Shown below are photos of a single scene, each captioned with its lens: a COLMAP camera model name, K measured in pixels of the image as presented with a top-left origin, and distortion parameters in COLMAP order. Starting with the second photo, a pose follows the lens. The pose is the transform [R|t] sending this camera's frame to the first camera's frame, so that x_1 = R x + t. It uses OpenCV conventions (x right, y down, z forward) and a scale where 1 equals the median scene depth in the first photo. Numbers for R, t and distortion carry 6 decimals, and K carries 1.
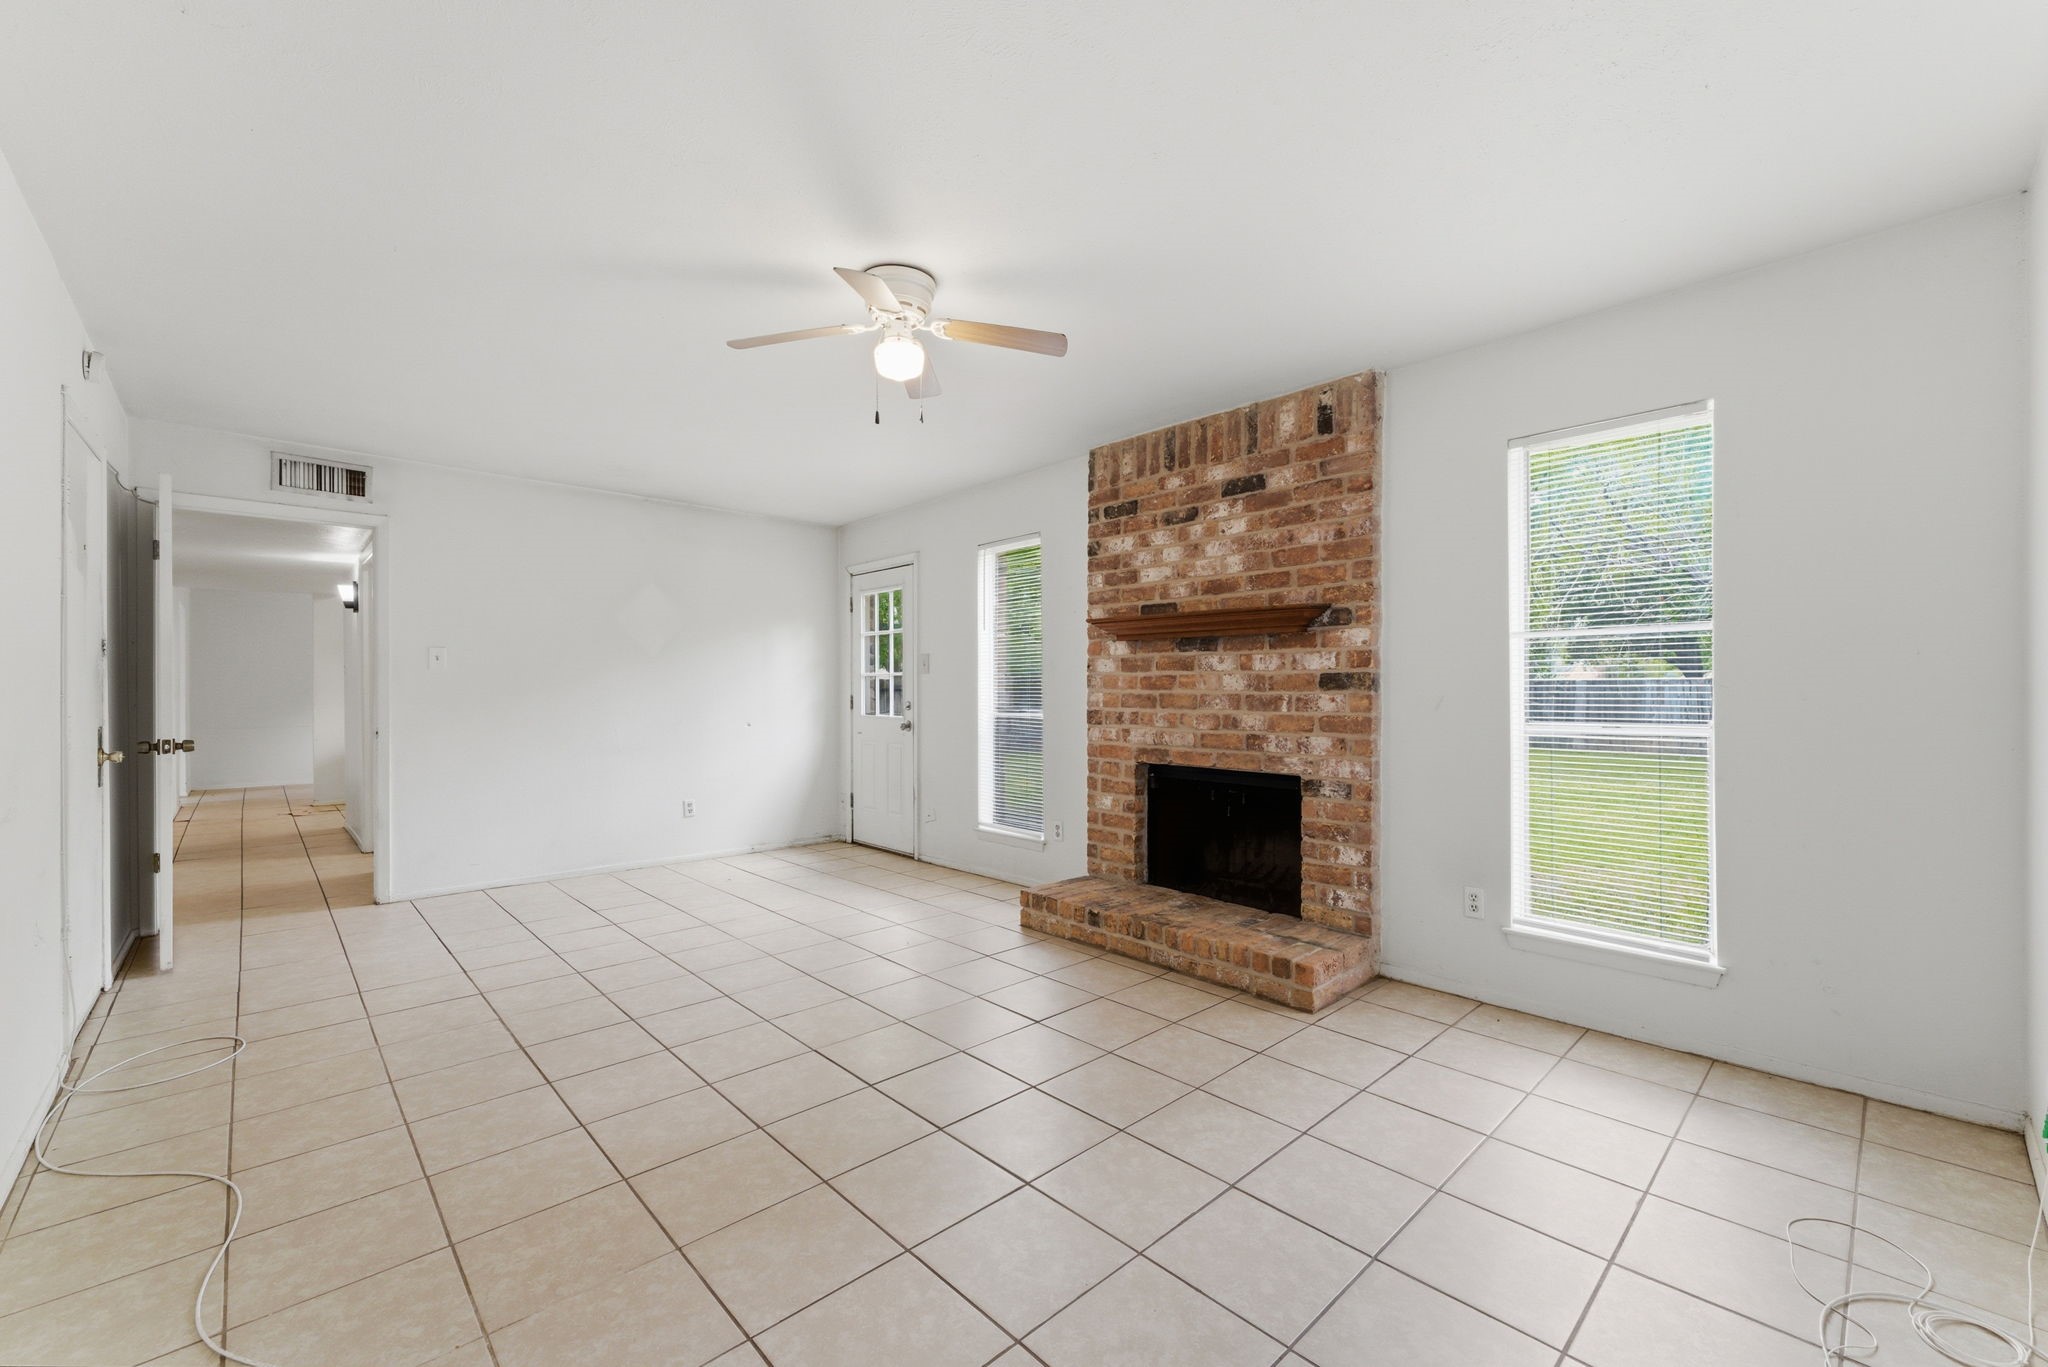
lens RADIAL K [[829.3, 0, 1039.3], [0, 829.3, 691.1], [0, 0, 1]] dist [-0.004254, -0.000573]
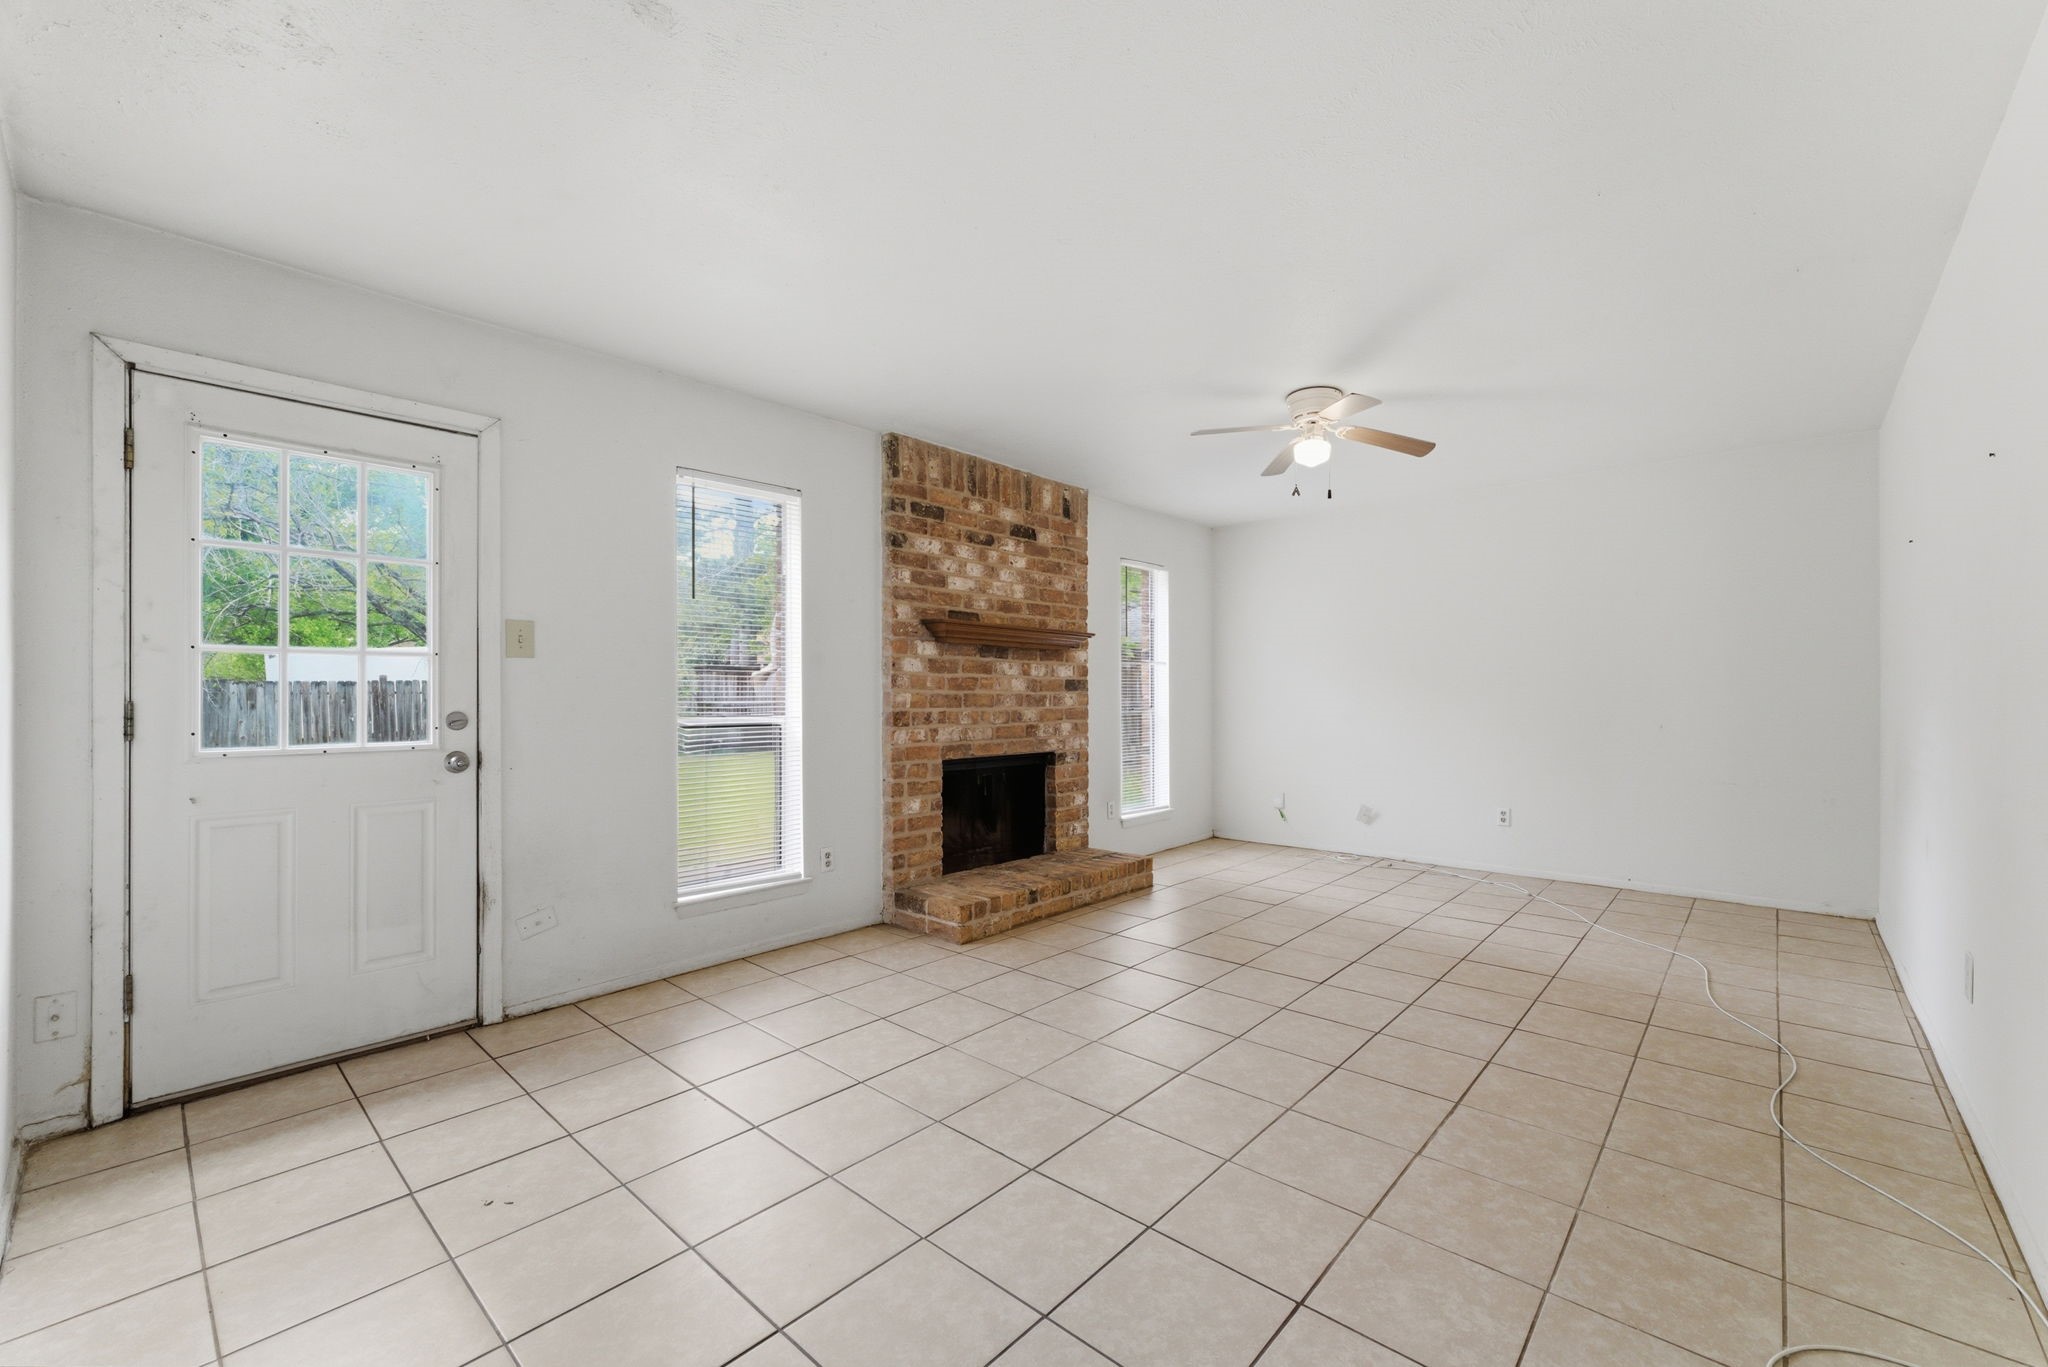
lens RADIAL K [[829.3, 0, 1040.0], [0, 829.3, 687.6], [0, 0, 1]] dist [-0.004254, -0.000573]
pose [[-0.081952, 0.004652, 0.996625, -1.033614], [-0.002057, 0.999986, -0.004837, -0.000163], [-0.996634, -0.002446, -0.081941, 1.071874]]
